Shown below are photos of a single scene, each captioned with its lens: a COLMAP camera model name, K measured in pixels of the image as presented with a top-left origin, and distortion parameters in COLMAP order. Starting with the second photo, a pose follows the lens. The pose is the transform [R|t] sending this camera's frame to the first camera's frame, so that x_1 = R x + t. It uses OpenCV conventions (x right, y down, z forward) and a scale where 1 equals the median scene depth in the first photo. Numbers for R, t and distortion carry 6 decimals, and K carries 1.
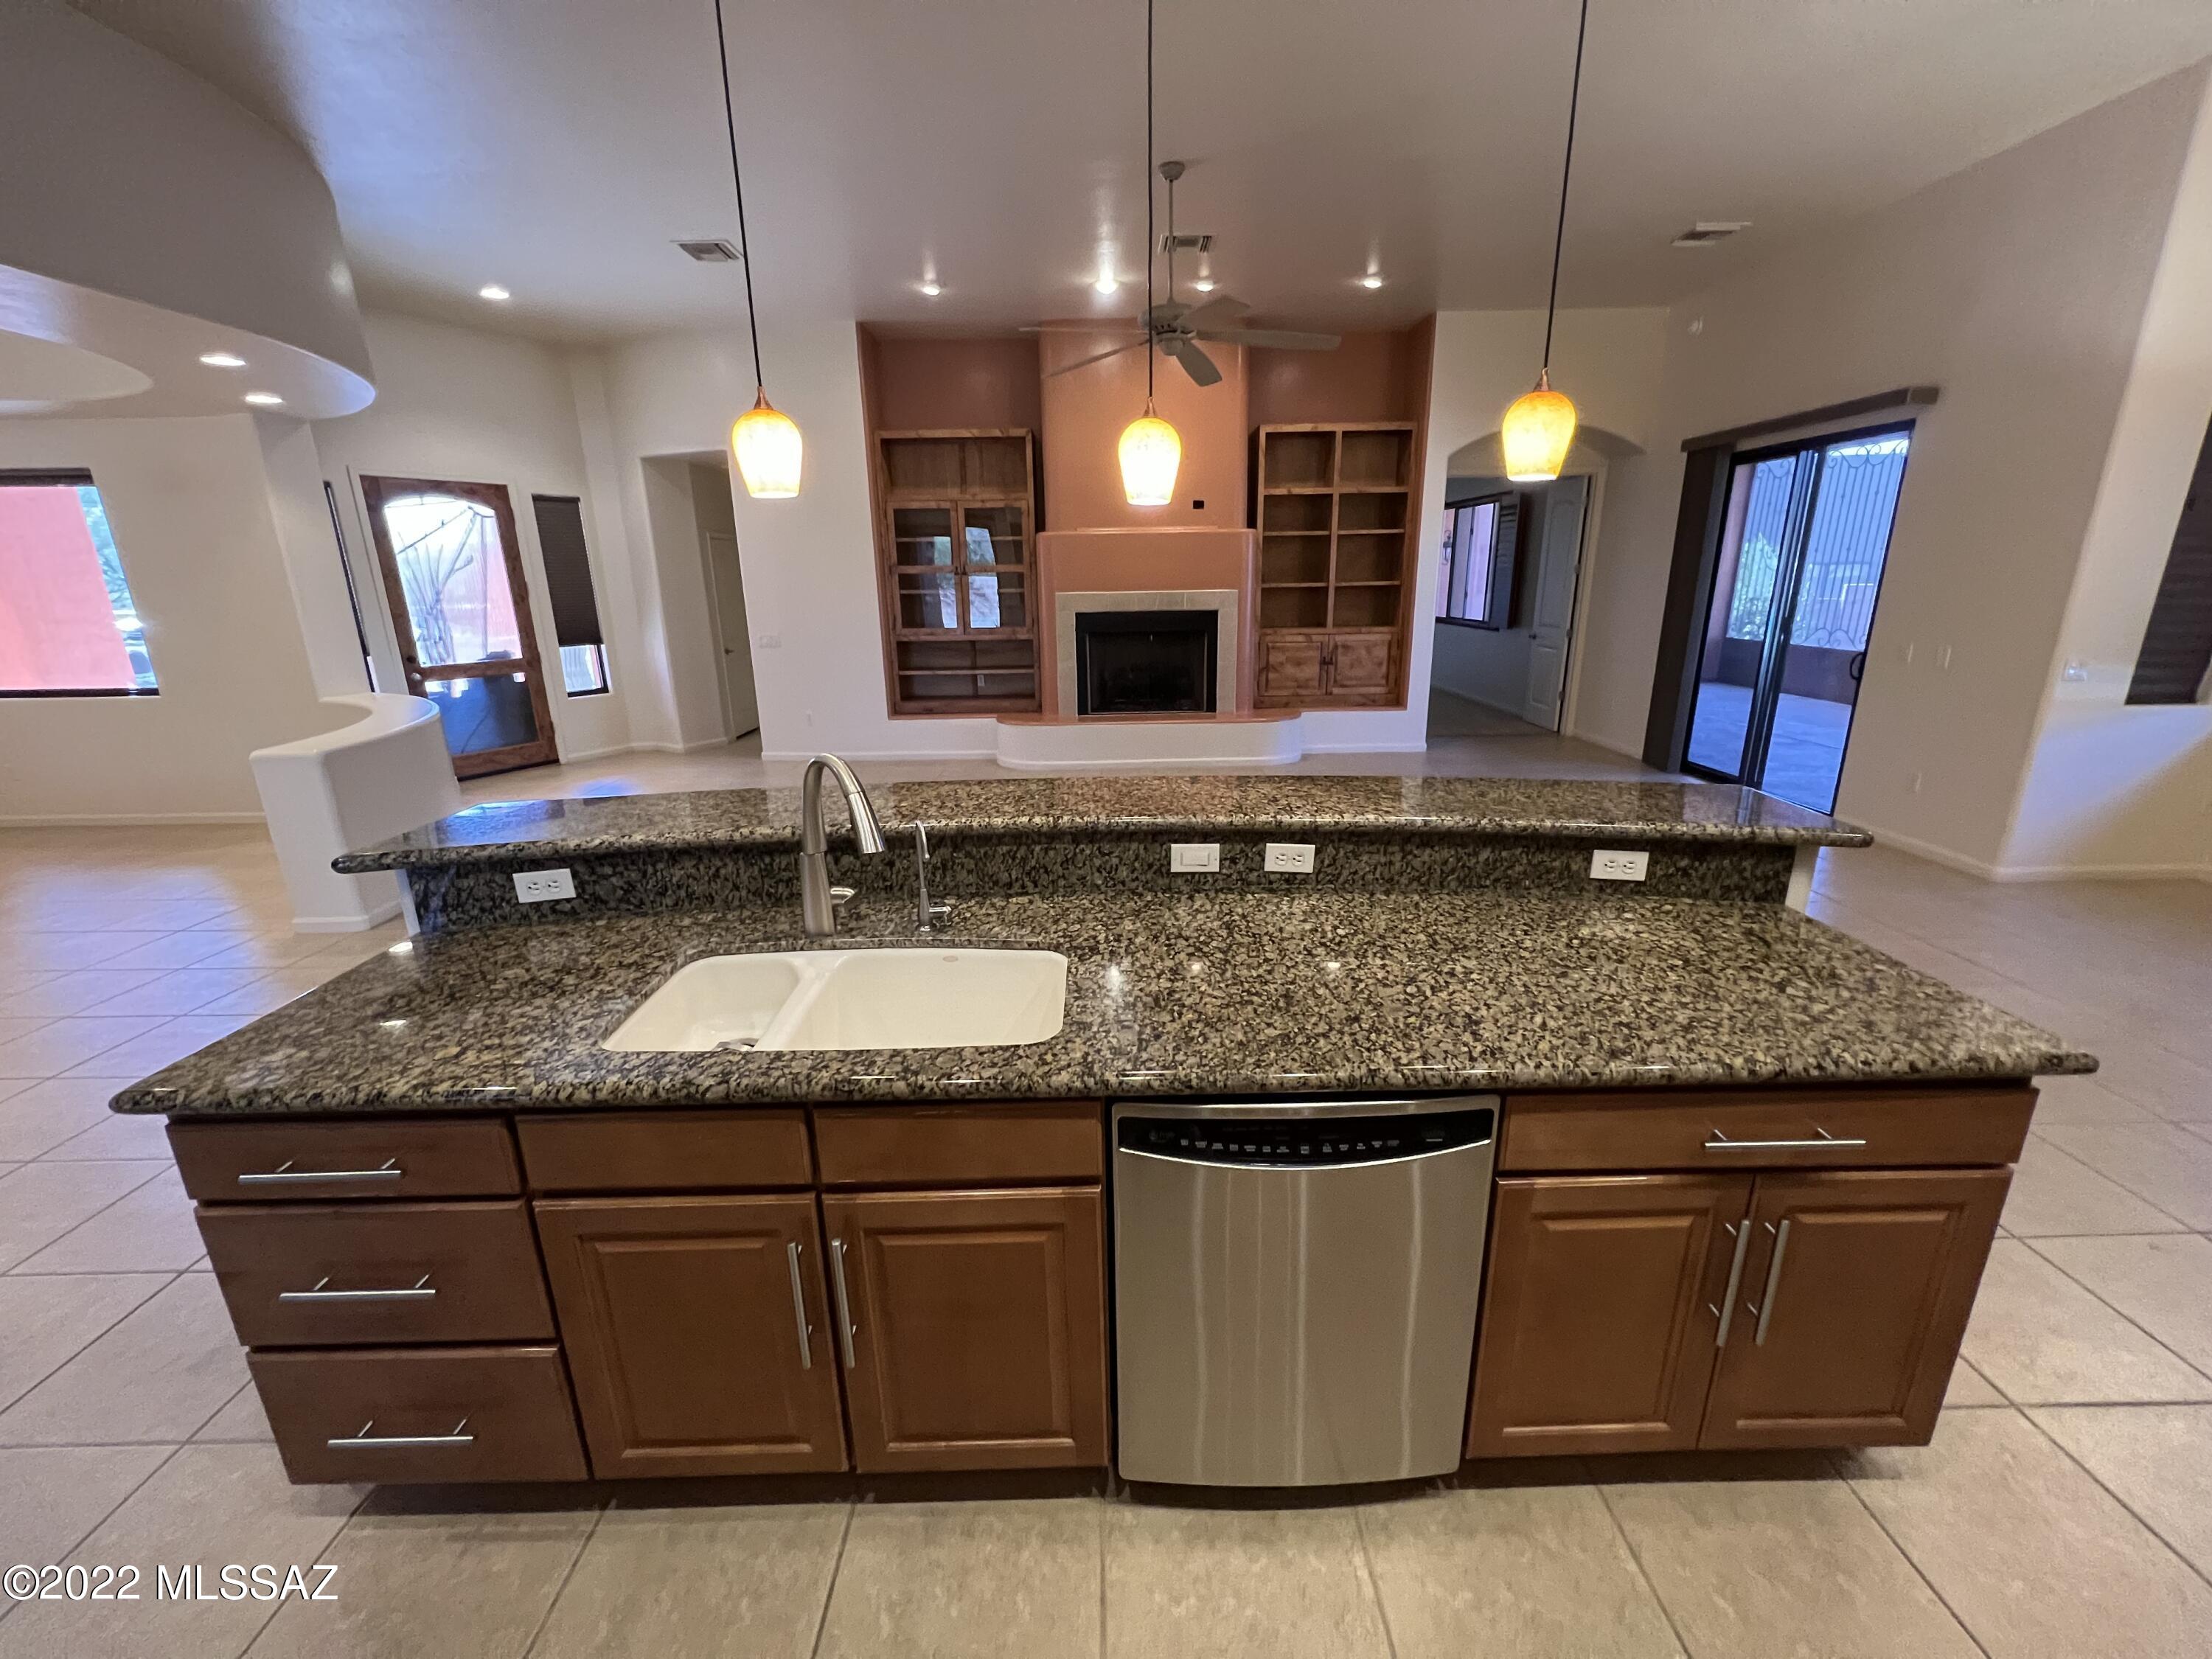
lens RADIAL K [[898.0, 0, 1106.0], [0, 898.0, 829.5], [0, 0, 1]] dist [0.000763, 0.000111]
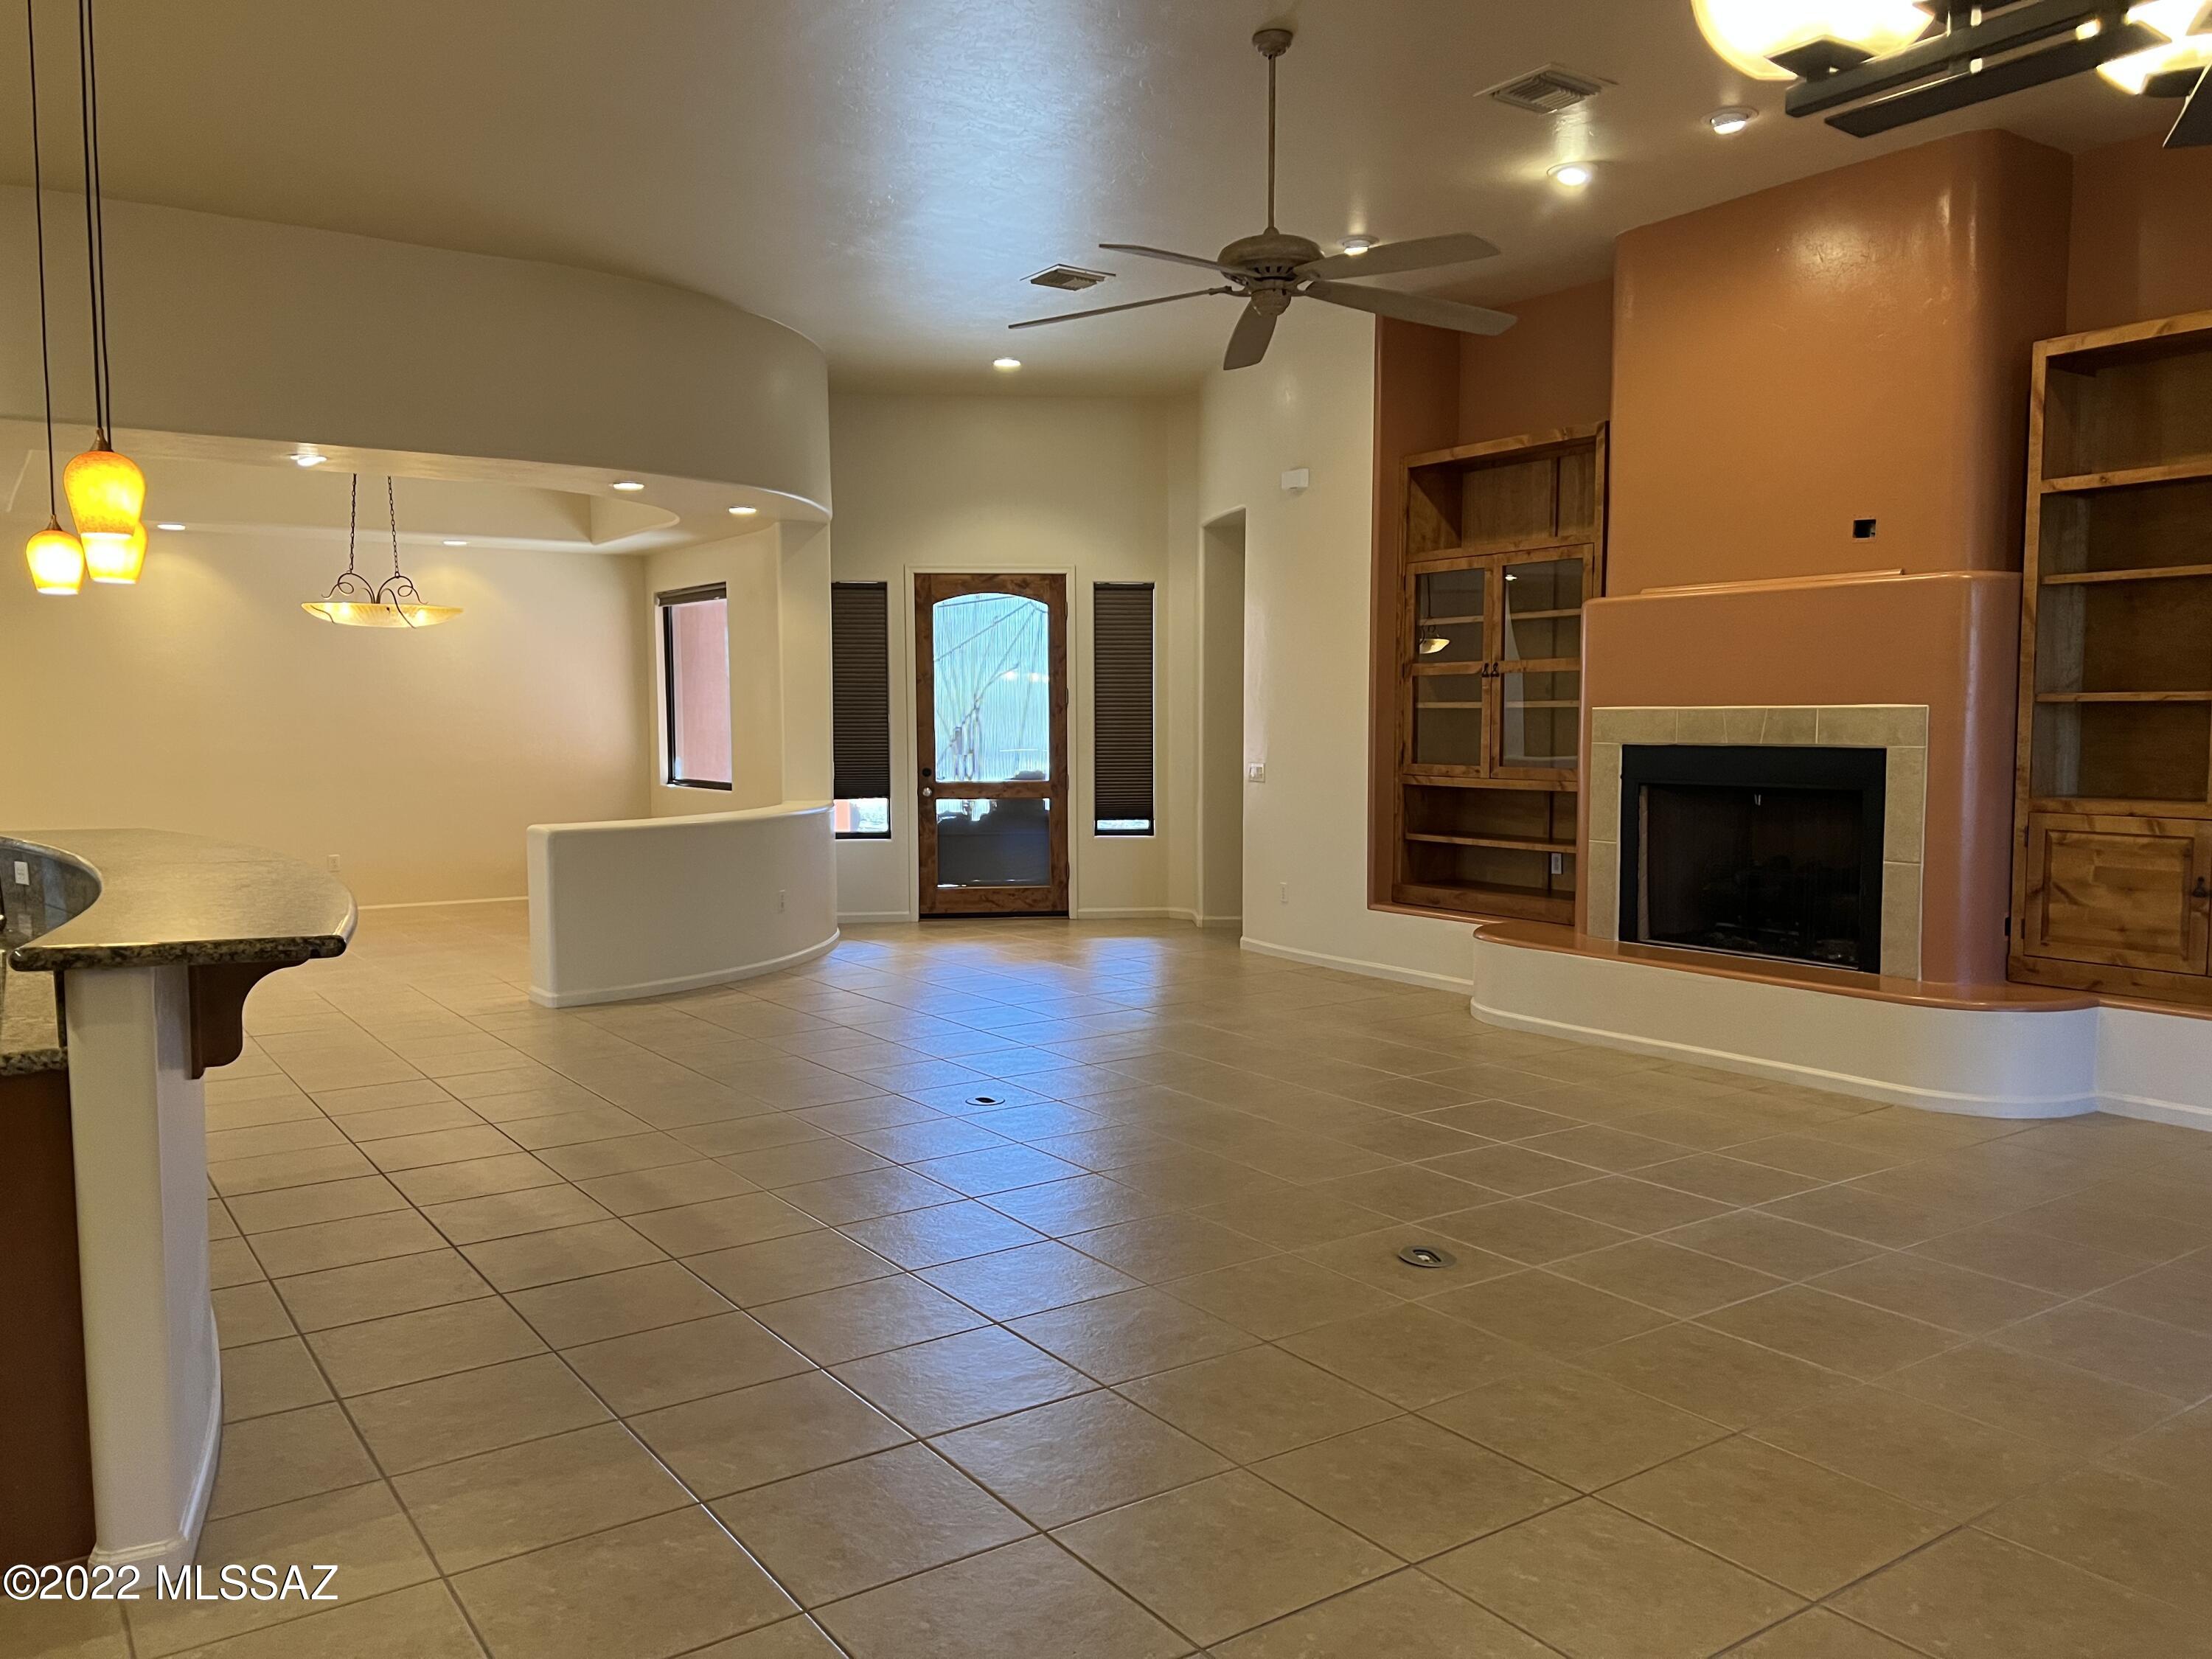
lens RADIAL K [[1628.1, 0, 1106.0], [0, 1628.1, 829.5], [0, 0, 1]] dist [0.003759, 0.001712]
pose [[0.565948, 0.071602, -0.821326, 0.572466], [-0.232352, 0.969691, -0.075570, -0.051637], [0.791022, 0.233605, 0.565432, 0.235470]]
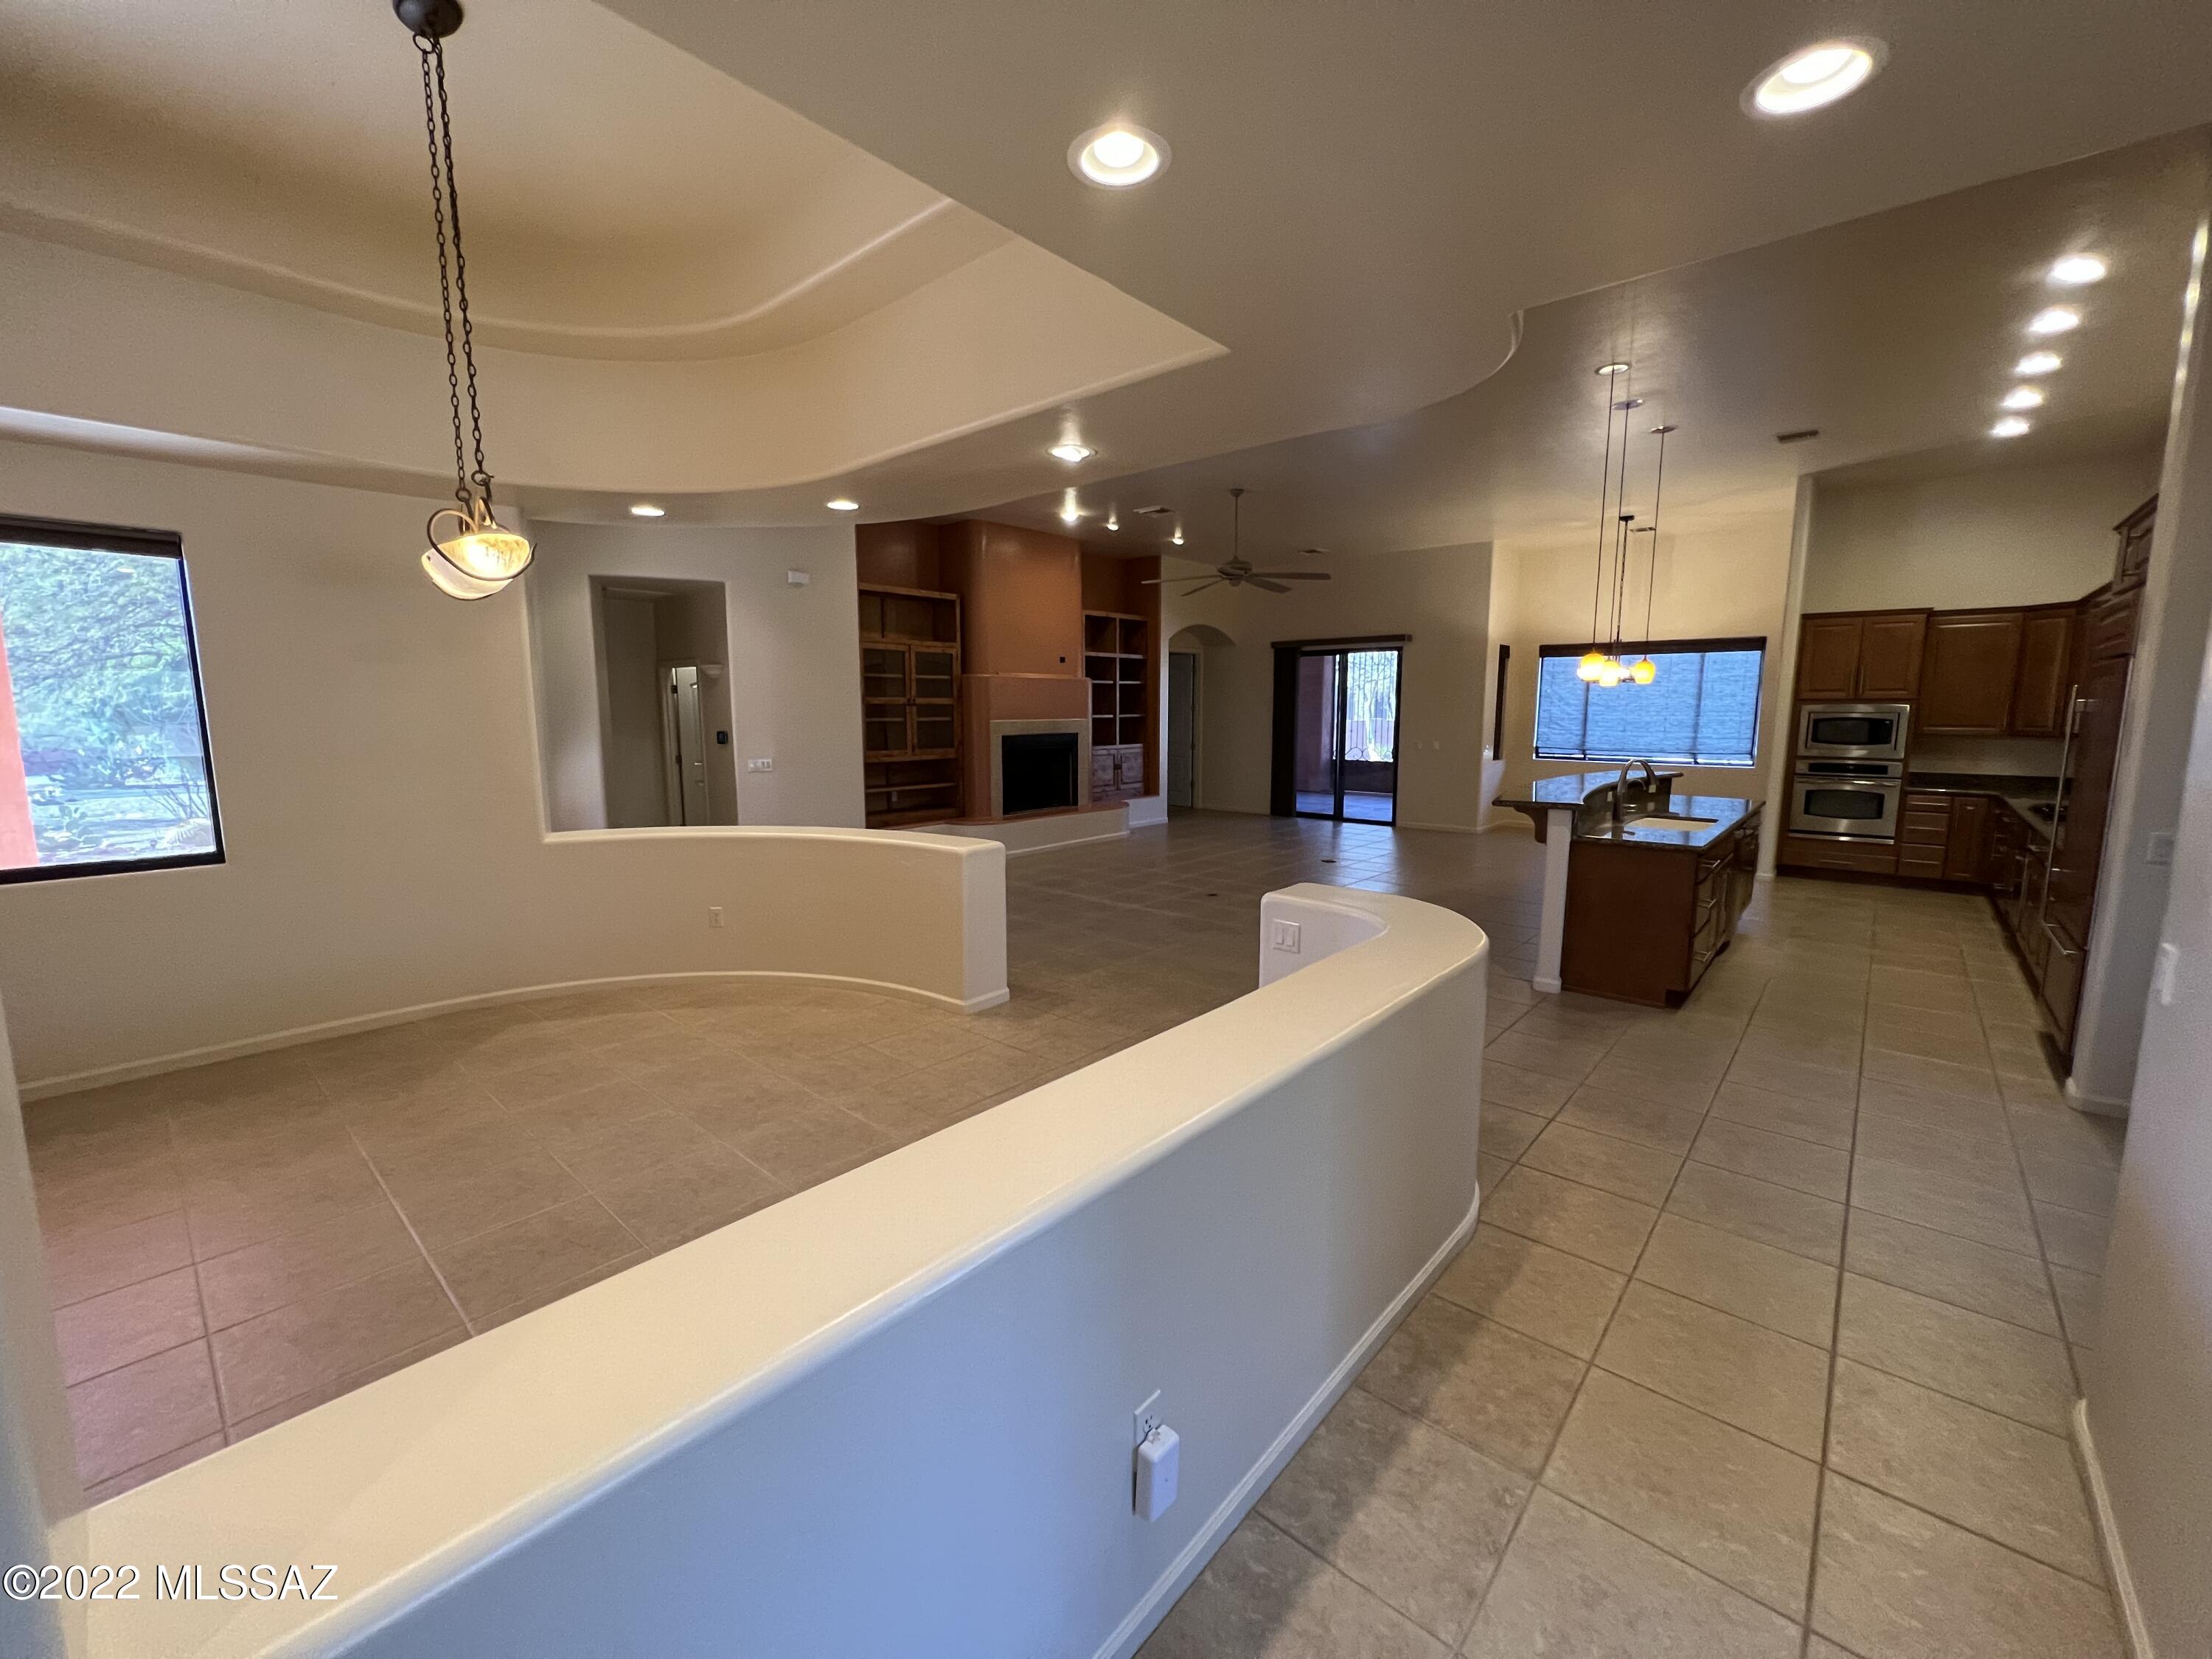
lens RADIAL K [[898.0, 0, 1106.0], [0, 898.0, 829.5], [0, 0, 1]] dist [0.000763, 0.000111]
pose [[0.668296, -0.085904, 0.738919, -0.882820], [0.191235, 0.979766, -0.059053, -0.006519], [-0.718895, 0.180773, 0.671201, 0.057256]]
